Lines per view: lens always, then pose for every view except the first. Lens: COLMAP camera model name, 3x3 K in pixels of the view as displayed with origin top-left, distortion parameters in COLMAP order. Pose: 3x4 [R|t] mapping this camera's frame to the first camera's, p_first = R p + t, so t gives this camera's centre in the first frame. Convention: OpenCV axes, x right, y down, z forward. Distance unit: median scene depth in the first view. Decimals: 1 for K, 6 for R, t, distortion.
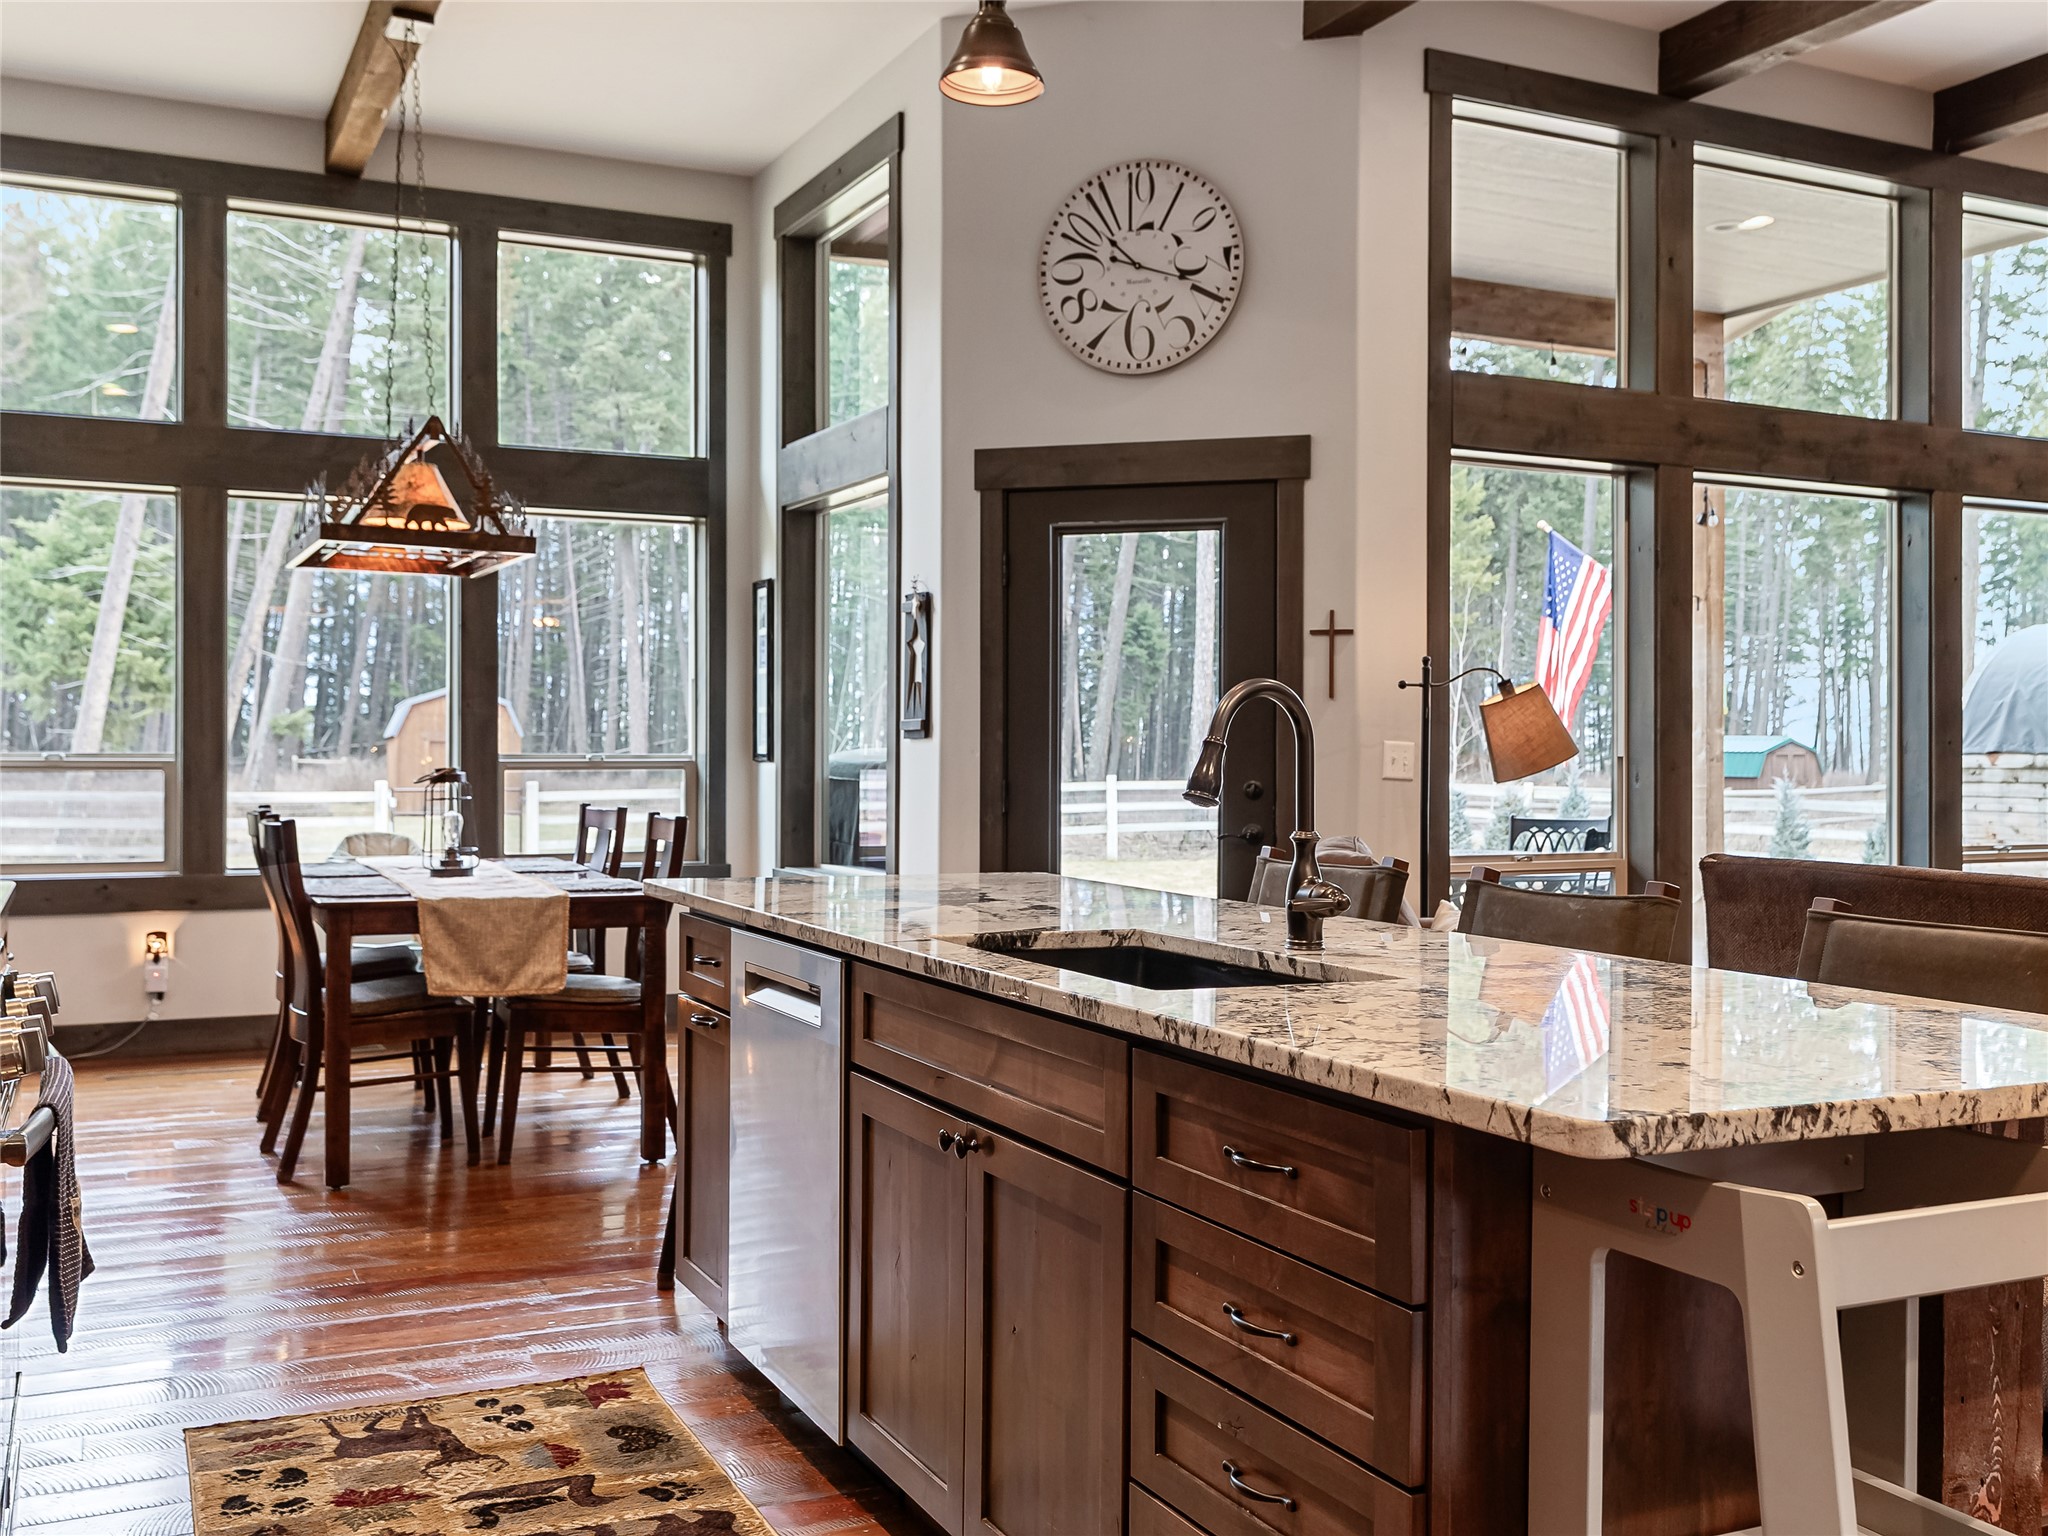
lens RADIAL K [[1939.3, 0, 1031.8], [0, 1939.3, 757.5], [0, 0, 1]] dist [0.002705, 0.000000]
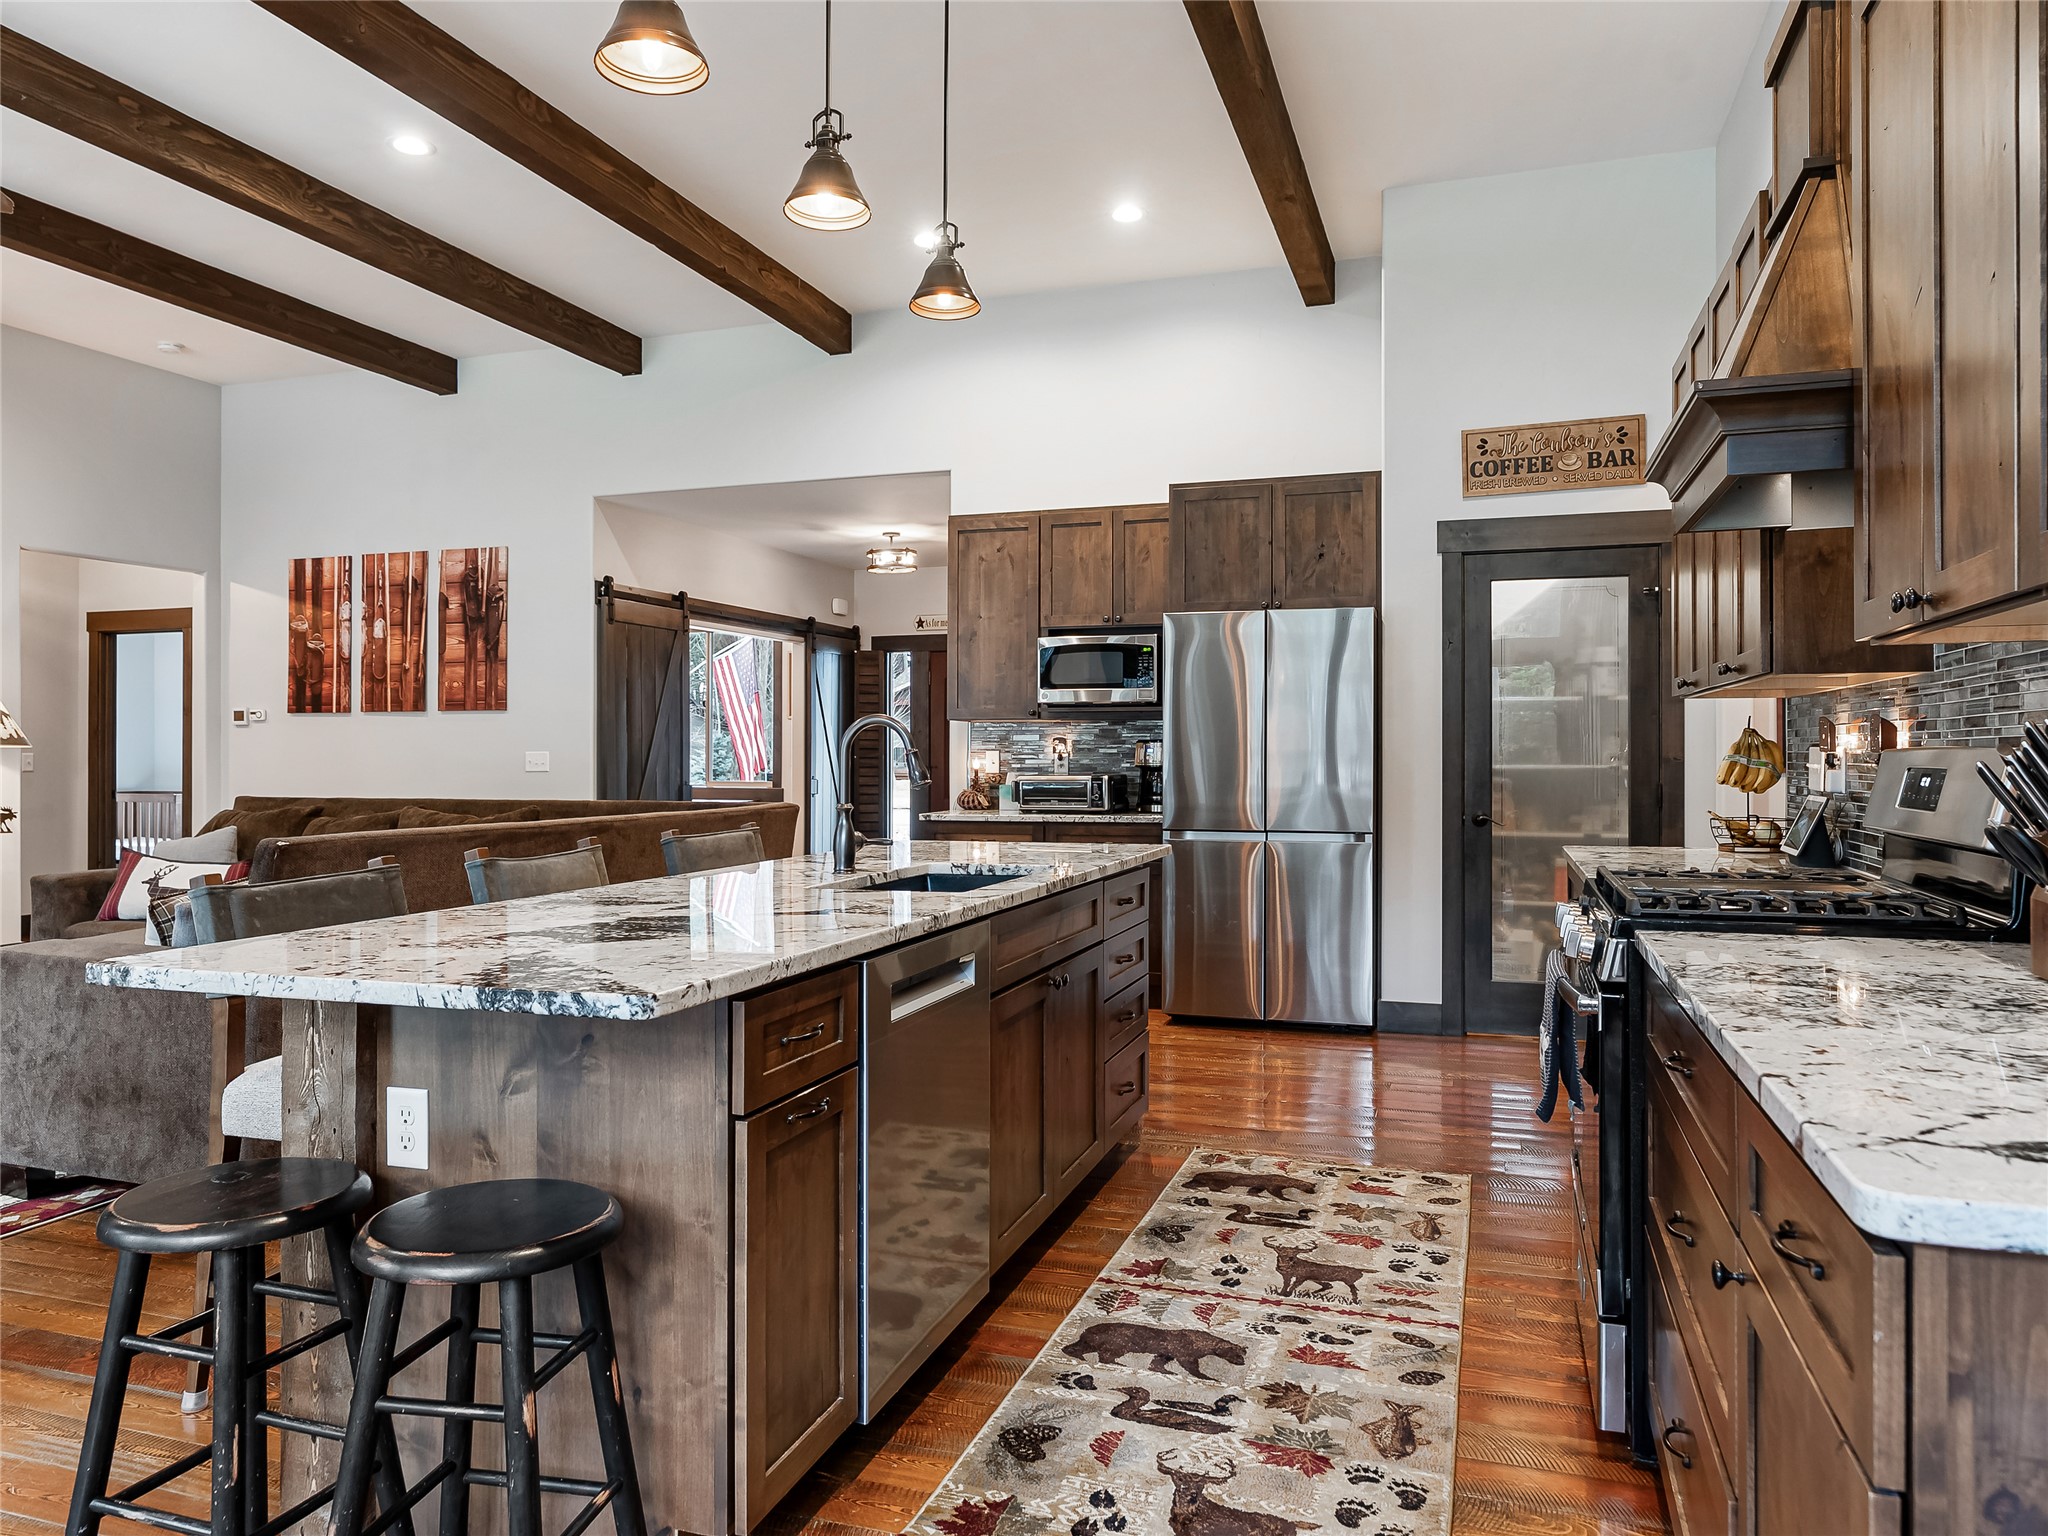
lens RADIAL K [[1378.8, 0, 1024.9], [0, 1378.8, 747.1], [0, 0, 1]] dist [-0.012036, 0.010791]
pose [[-0.714505, -0.002853, 0.699625, -0.350613], [0.000699, 0.999988, 0.004791, -0.007401], [-0.699630, 0.003913, -0.714495, 0.753681]]
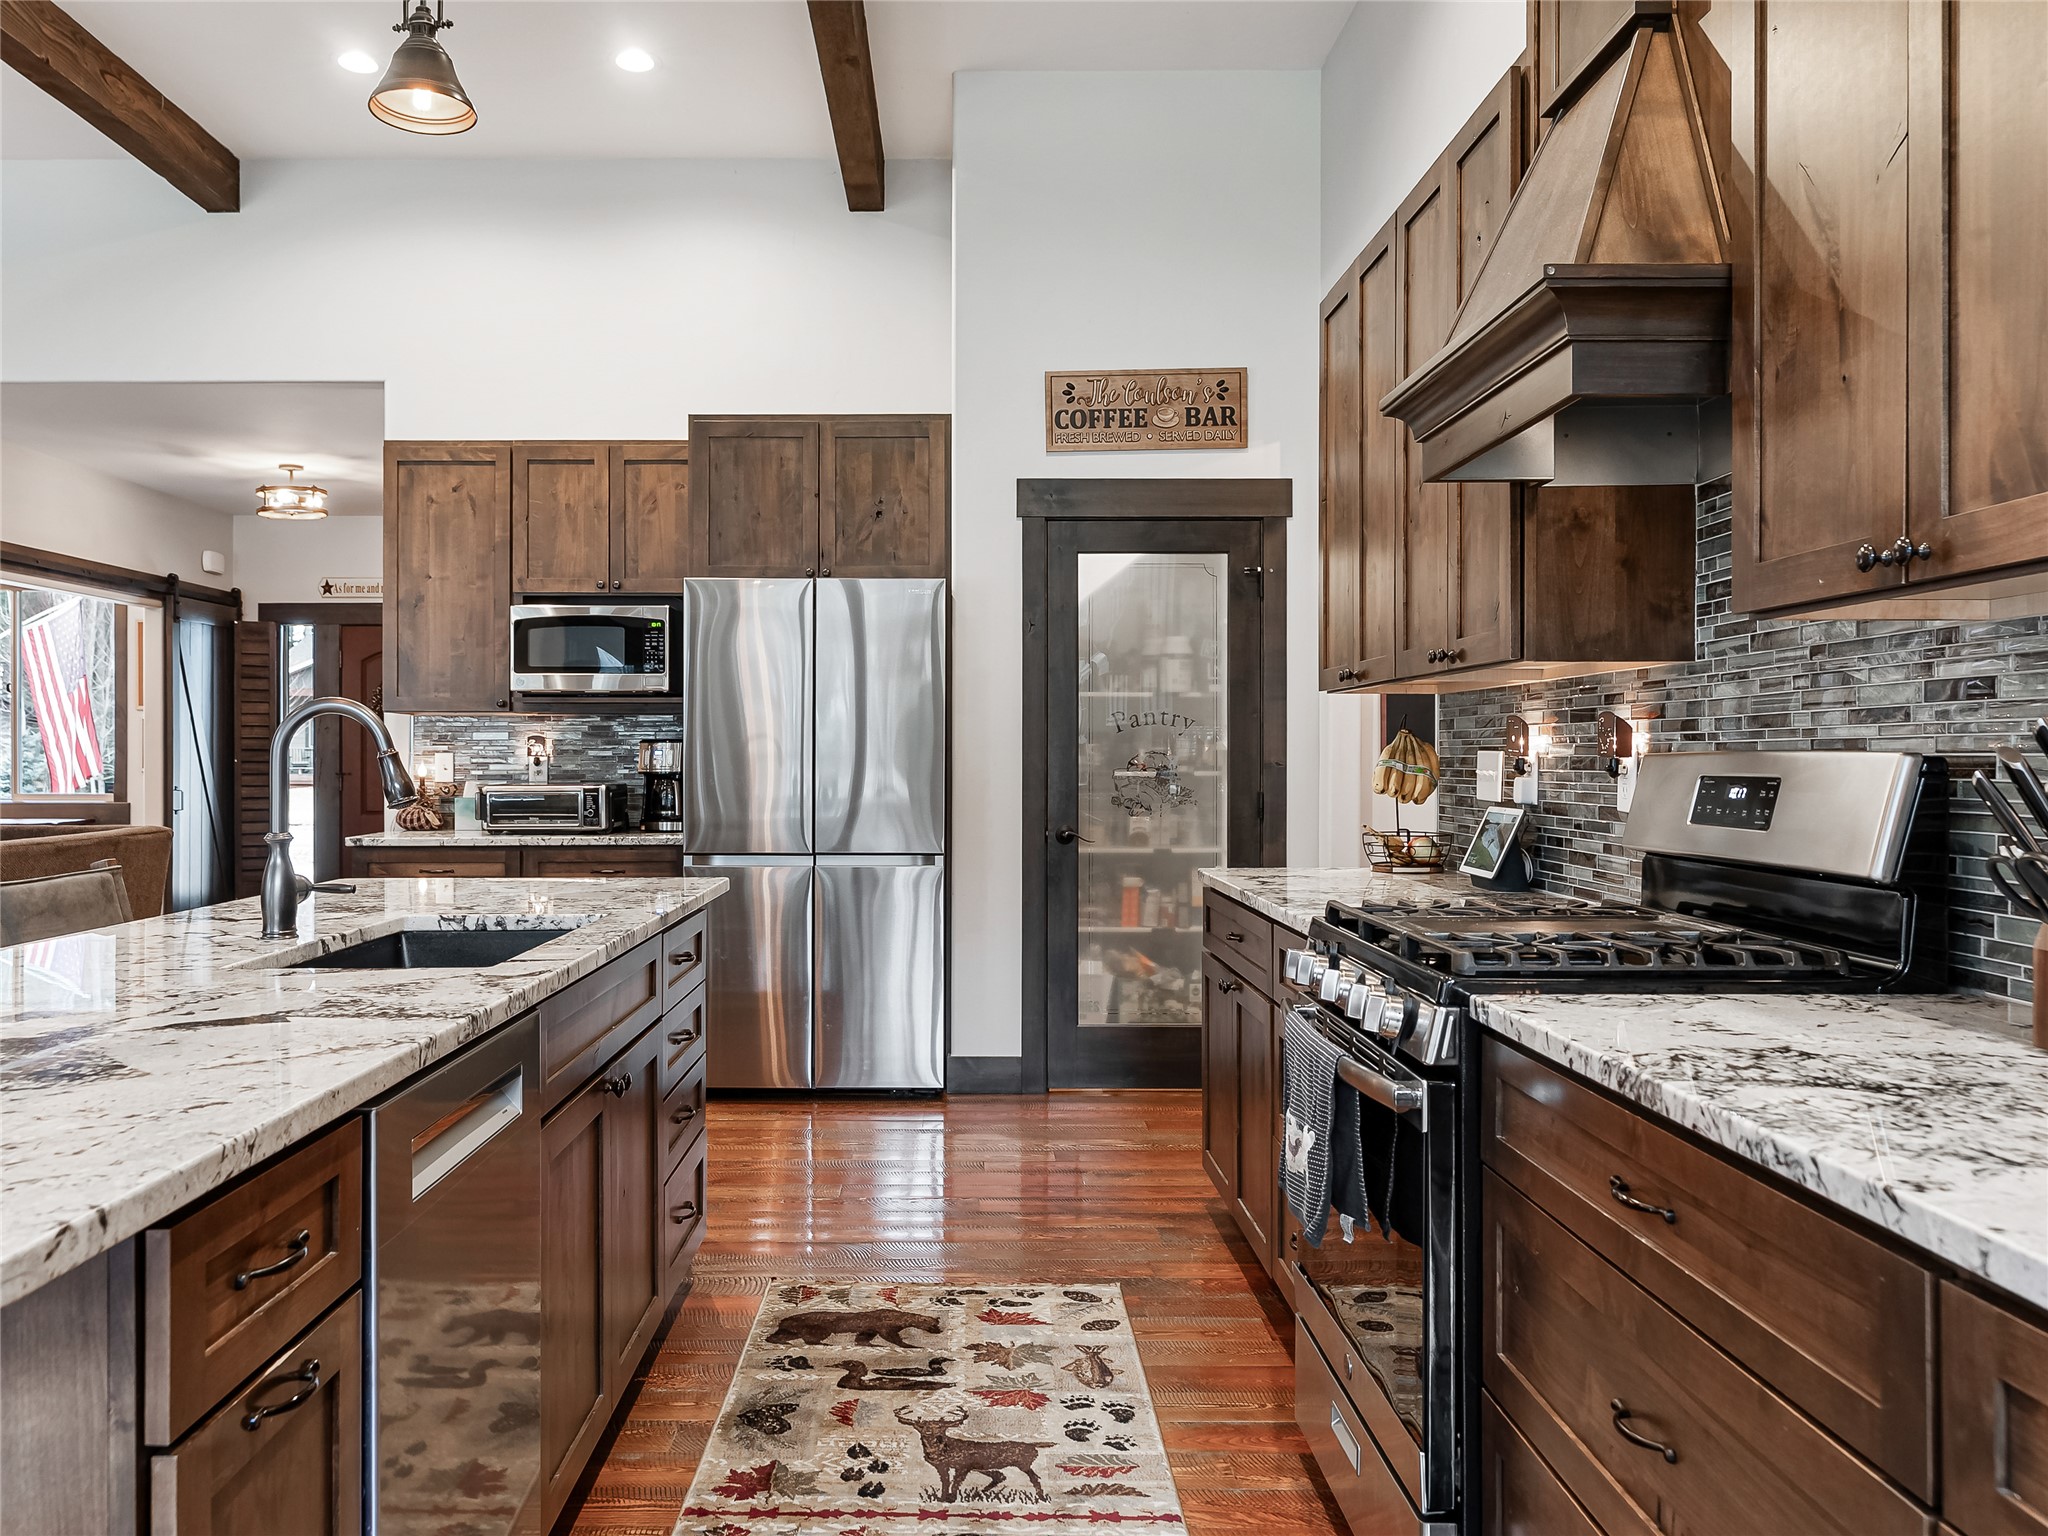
lens RADIAL K [[1559.0, 0, 949.9], [0, 1559.0, 769.4], [0, 0, 1]] dist [-0.007707, 0.008401]
pose [[-0.898079, -0.010937, 0.439697, -0.257482], [-0.003884, 0.999849, 0.016936, -0.006500], [-0.439816, 0.013502, -0.897986, 0.703514]]
